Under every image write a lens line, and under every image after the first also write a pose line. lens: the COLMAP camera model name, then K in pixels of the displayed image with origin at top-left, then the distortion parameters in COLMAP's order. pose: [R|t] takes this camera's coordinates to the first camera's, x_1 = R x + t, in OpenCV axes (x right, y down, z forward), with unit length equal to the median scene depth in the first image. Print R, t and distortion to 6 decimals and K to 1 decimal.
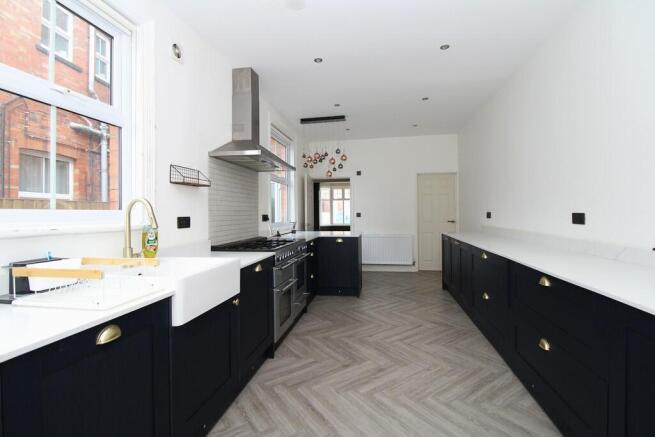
lens RADIAL K [[306.9, 0, 326.9], [0, 306.9, 214.2], [0, 0, 1]] dist [-0.003471, -0.000063]
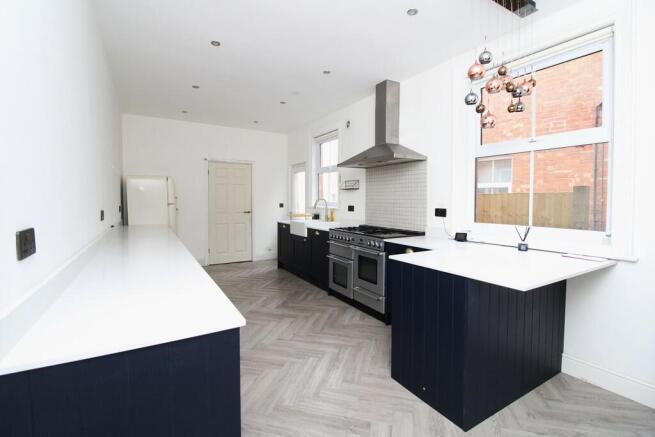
lens RADIAL K [[306.9, 0, 328.1], [0, 306.9, 216.2], [0, 0, 1]] dist [-0.003471, -0.000063]
pose [[-0.762058, 0.024975, -0.647027, 0.713750], [-0.010591, 0.998641, 0.051021, -0.019300], [0.647422, 0.045734, -0.760758, 1.851286]]
